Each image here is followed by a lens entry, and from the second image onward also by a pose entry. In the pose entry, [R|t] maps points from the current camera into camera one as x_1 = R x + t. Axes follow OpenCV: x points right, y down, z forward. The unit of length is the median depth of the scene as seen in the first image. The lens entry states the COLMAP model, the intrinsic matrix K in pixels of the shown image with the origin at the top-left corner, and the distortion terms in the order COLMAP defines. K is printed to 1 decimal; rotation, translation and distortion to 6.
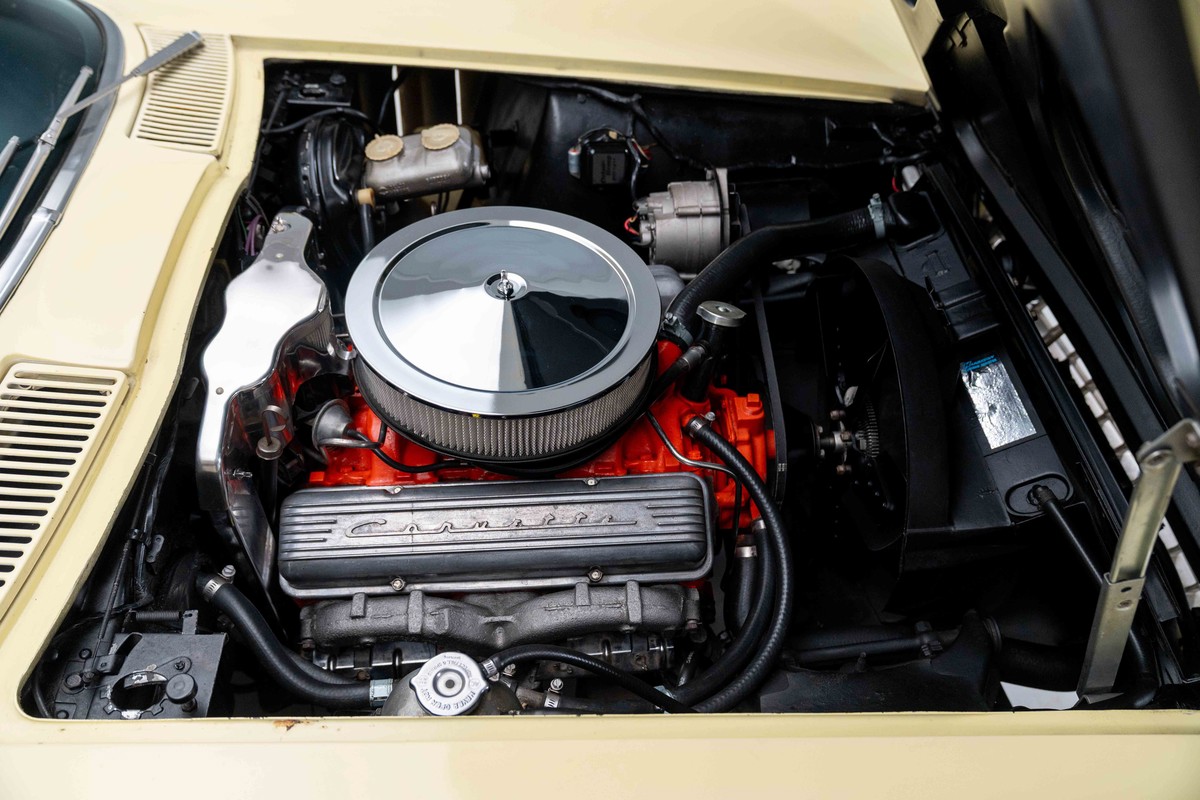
lens RADIAL K [[926.4, 0, 586.5], [0, 926.4, 400.6], [0, 0, 1]] dist [-0.008799, -0.004249]
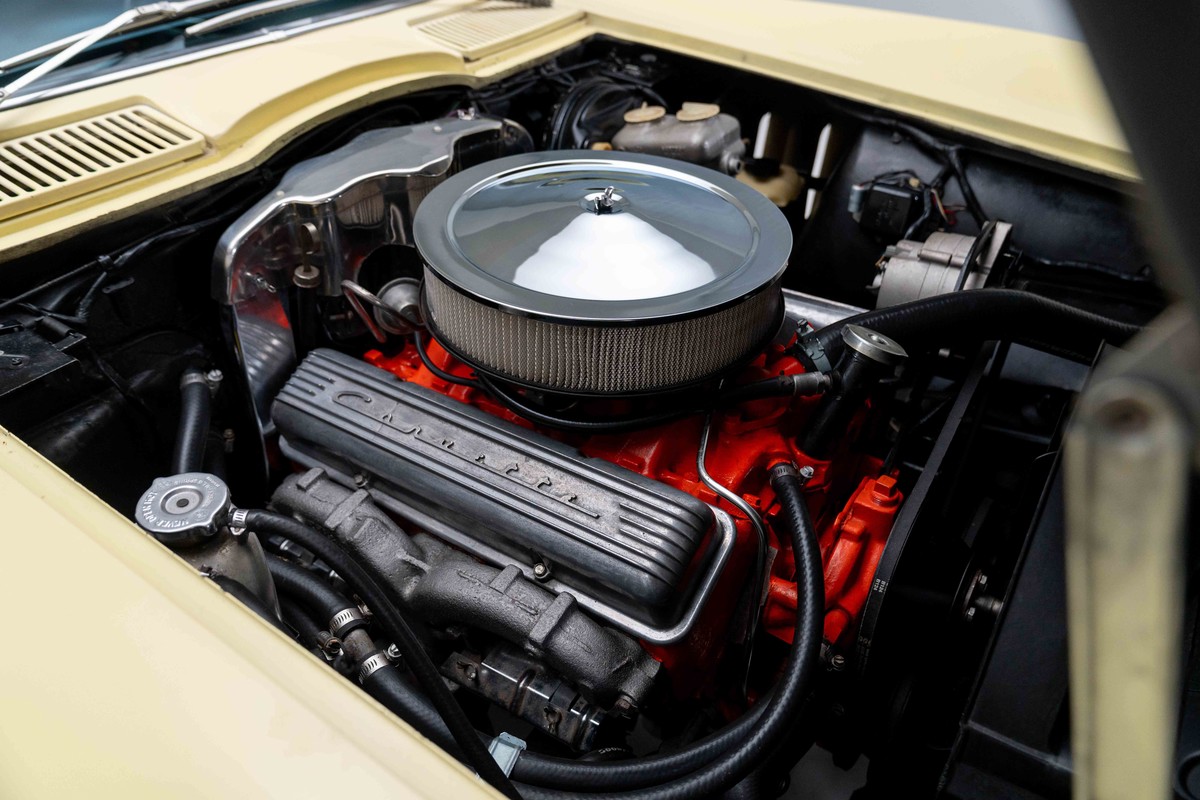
lens RADIAL K [[887.3, 0, 607.2], [0, 887.3, 383.6], [0, 0, 1]] dist [-0.008335, -0.002739]
pose [[0.801521, 0.327669, -0.500197, 0.357155], [-0.430486, 0.896775, -0.102356, 0.100061], [0.415025, 0.297368, 0.859841, 0.346822]]
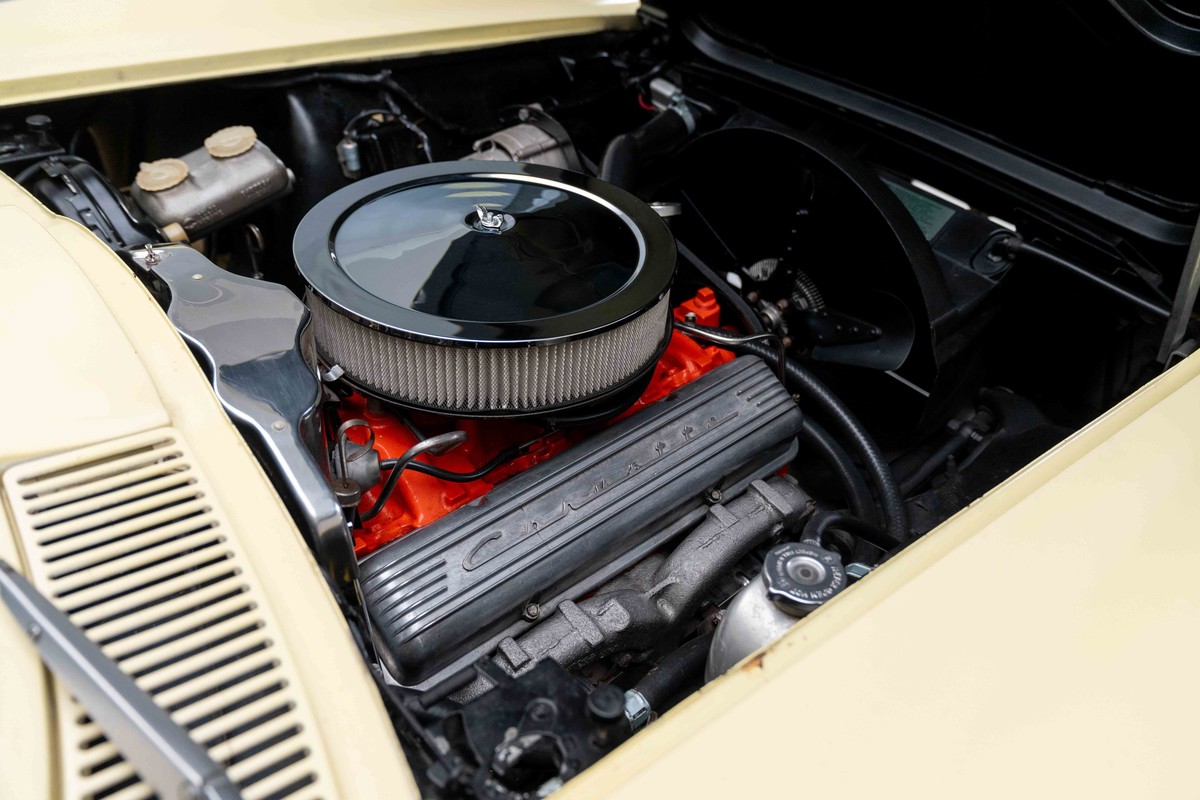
lens RADIAL K [[1020.4, 0, 600.0], [0, 1020.4, 400.0], [0, 0, 1]] dist [-0.000877, 0.002852]
pose [[0.792929, -0.365457, 0.487550, -0.496146], [0.430126, 0.902474, -0.023062, 0.081476], [-0.431573, 0.227994, 0.872790, 0.189324]]
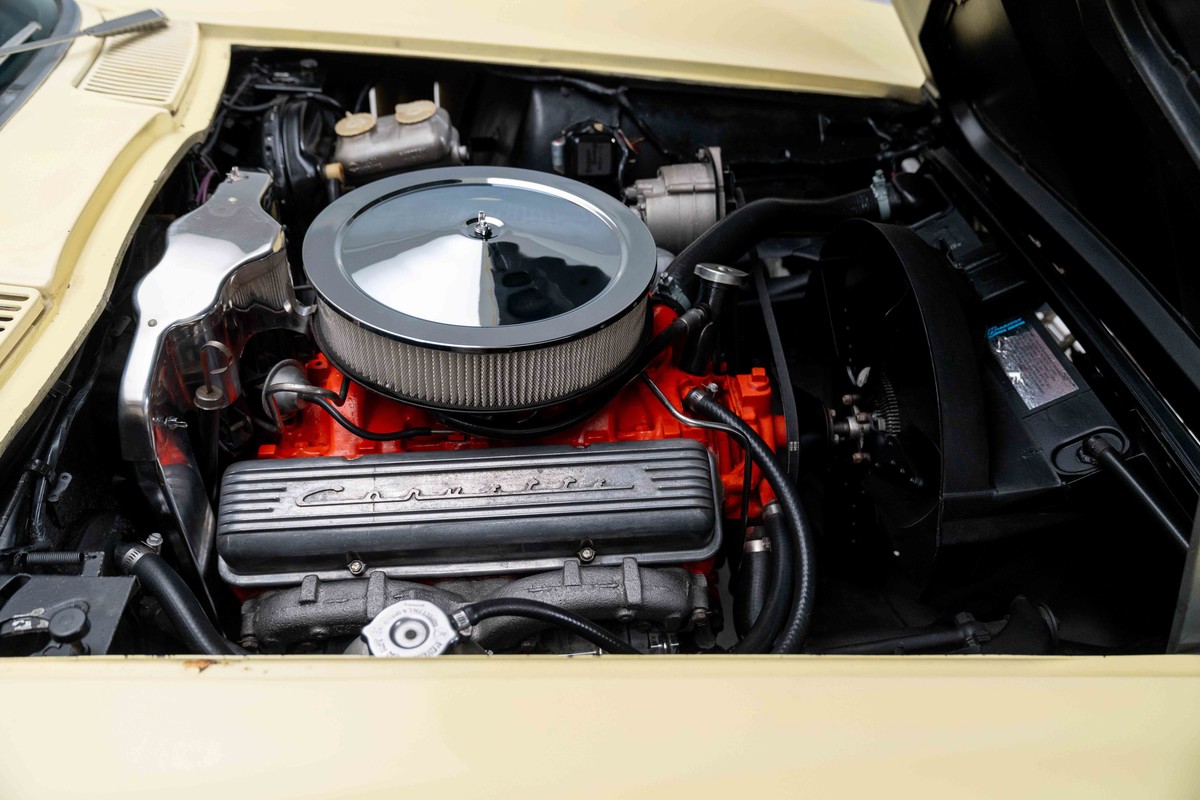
lens RADIAL K [[926.4, 0, 586.5], [0, 926.4, 400.6], [0, 0, 1]] dist [-0.008799, -0.004249]
pose [[0.999793, -0.008813, 0.018321, -0.005040], [0.011087, 0.991719, -0.127951, 0.153595], [-0.017042, 0.128127, 0.991611, 0.123363]]
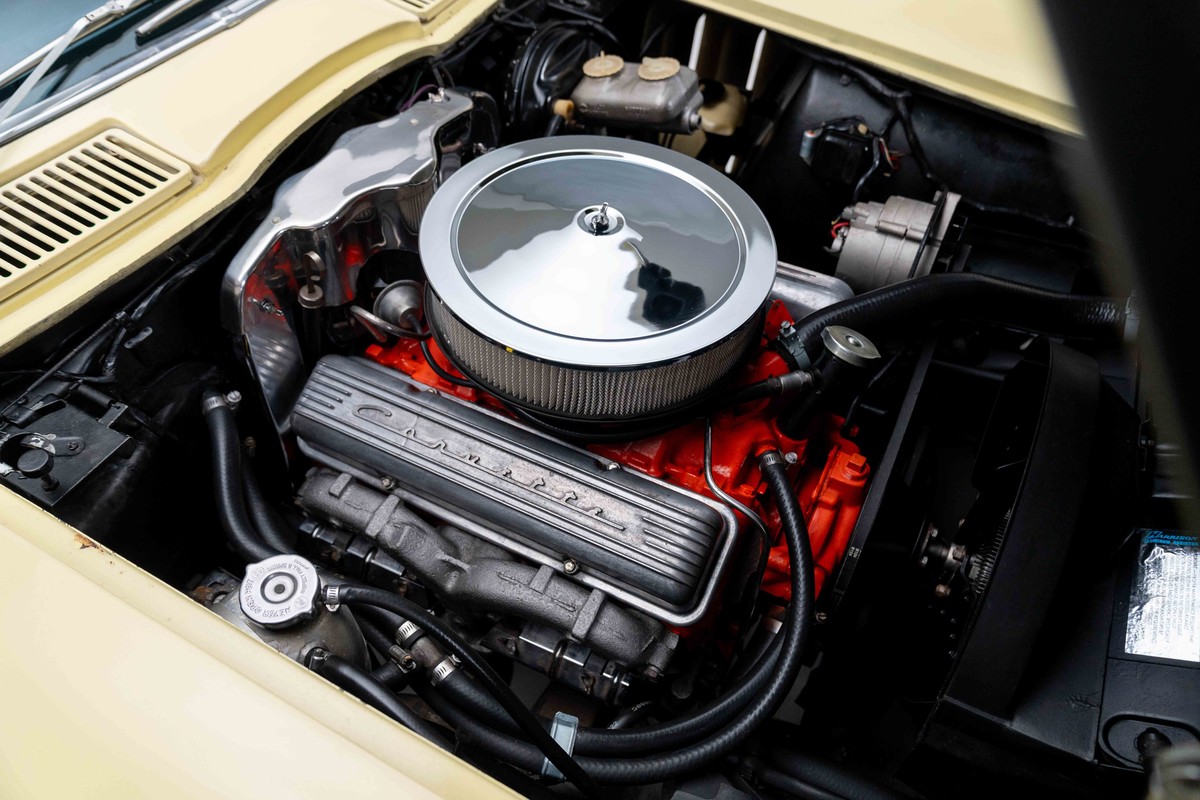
lens RADIAL K [[851.2, 0, 592.6], [0, 851.2, 393.5], [0, 0, 1]] dist [-0.014925, 0.001693]
pose [[0.864390, 0.374719, -0.335284, 0.229733], [-0.372516, 0.925108, 0.073537, -0.027643], [0.337729, 0.061333, 0.939243, 0.241371]]
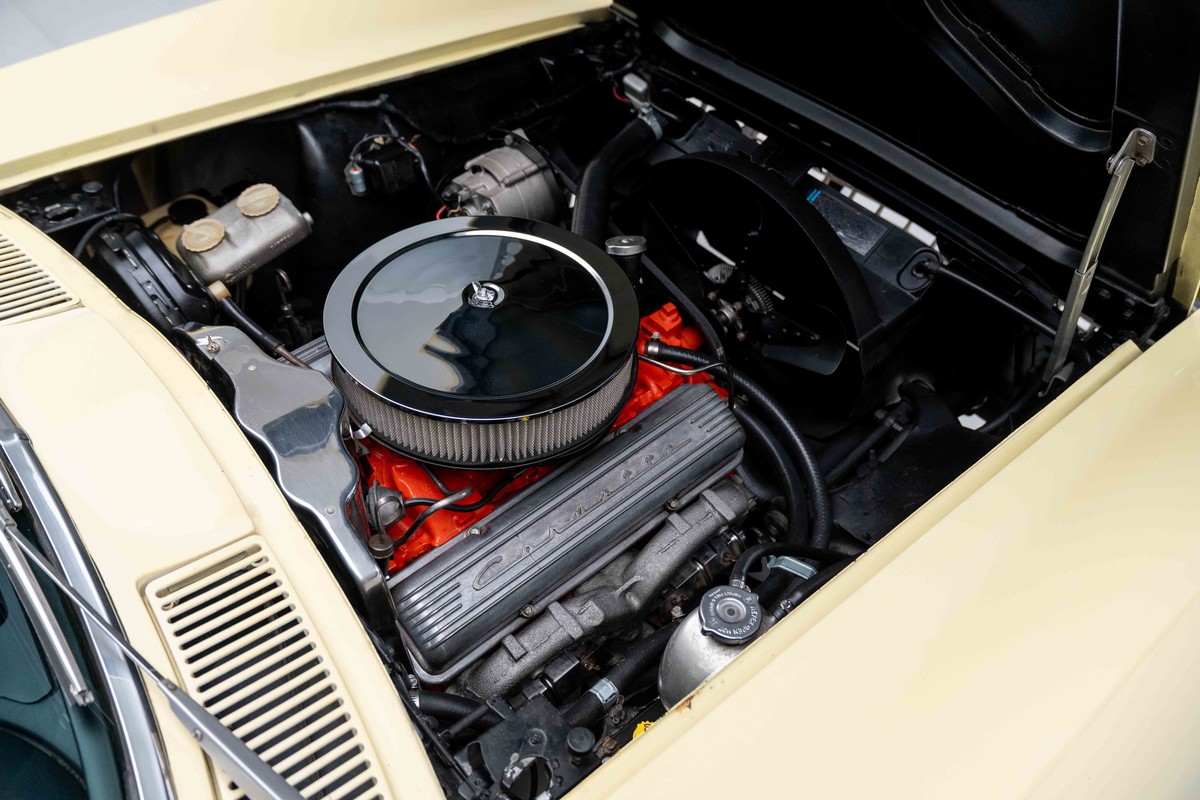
lens RADIAL K [[994.9, 0, 585.8], [0, 994.9, 402.2], [0, 0, 1]] dist [-0.000933, -0.000871]
pose [[0.788470, -0.452002, 0.417145, -0.485178], [0.447263, 0.886899, 0.115613, -0.092218], [-0.422223, 0.095416, 0.901456, -0.005870]]
